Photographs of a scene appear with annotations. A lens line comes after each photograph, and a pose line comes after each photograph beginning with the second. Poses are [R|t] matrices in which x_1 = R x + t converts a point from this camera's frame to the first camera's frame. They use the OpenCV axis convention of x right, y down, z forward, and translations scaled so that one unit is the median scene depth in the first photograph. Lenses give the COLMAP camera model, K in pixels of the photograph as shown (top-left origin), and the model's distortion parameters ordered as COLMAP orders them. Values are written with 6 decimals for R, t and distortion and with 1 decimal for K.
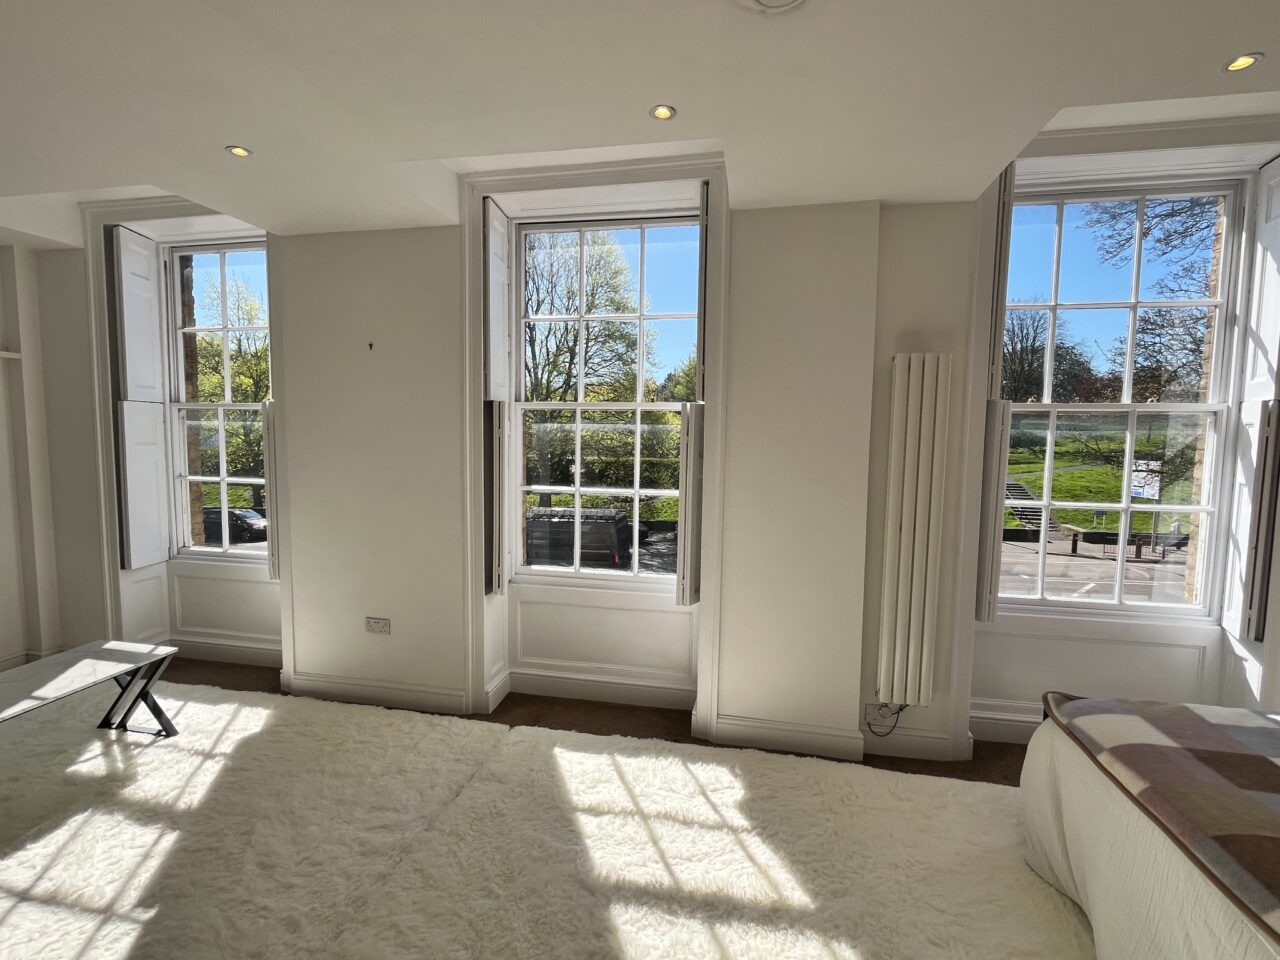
lens RADIAL K [[571.8, 0, 634.2], [0, 571.8, 479.2], [0, 0, 1]] dist [-0.001470, 0.000256]
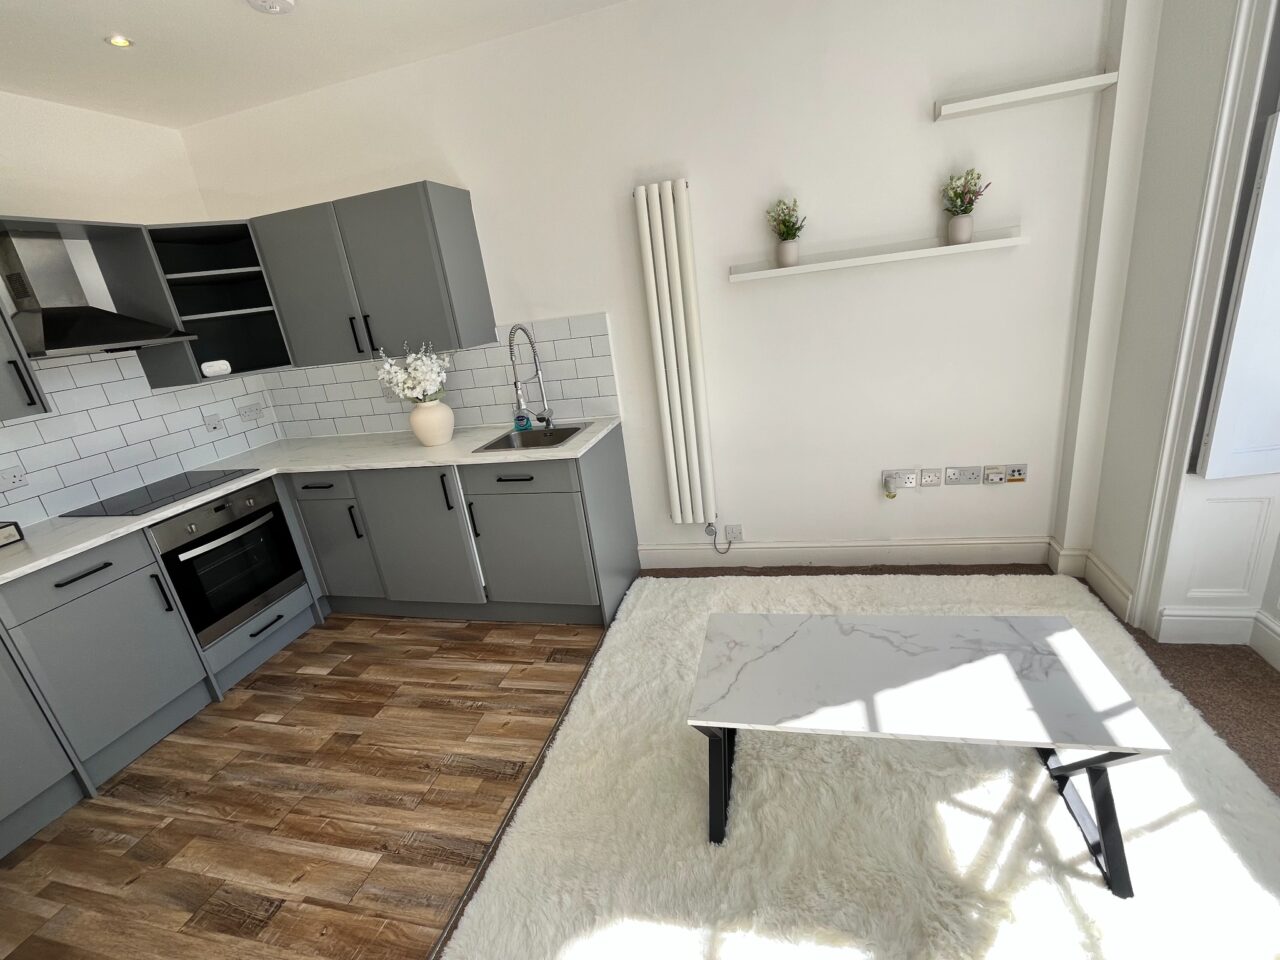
lens RADIAL K [[571.8, 0, 634.2], [0, 571.8, 479.2], [0, 0, 1]] dist [-0.001470, 0.000256]
pose [[-0.063504, 0.307356, -0.949473, -0.436382], [0.048507, 0.951220, 0.304677, -0.030789], [0.996802, -0.026708, -0.075315, 0.641778]]
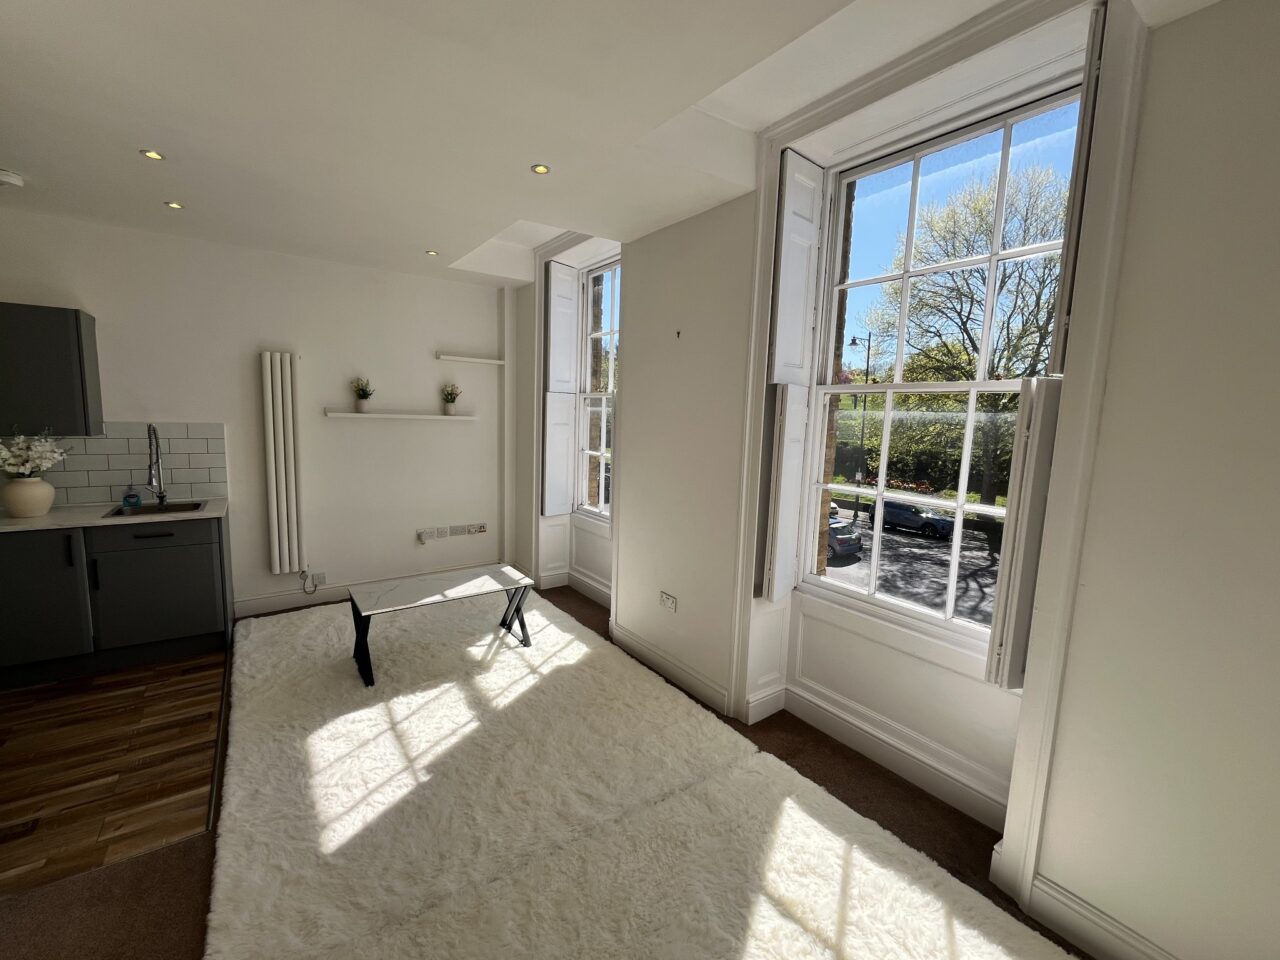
lens RADIAL K [[537.5, 0, 646.4], [0, 537.5, 479.4], [0, 0, 1]] dist [-0.000567, -0.000319]
pose [[0.735128, 0.092220, -0.671627, 0.185281], [-0.076537, 0.995660, 0.052940, -0.019403], [0.673594, 0.012487, 0.738996, 0.261605]]
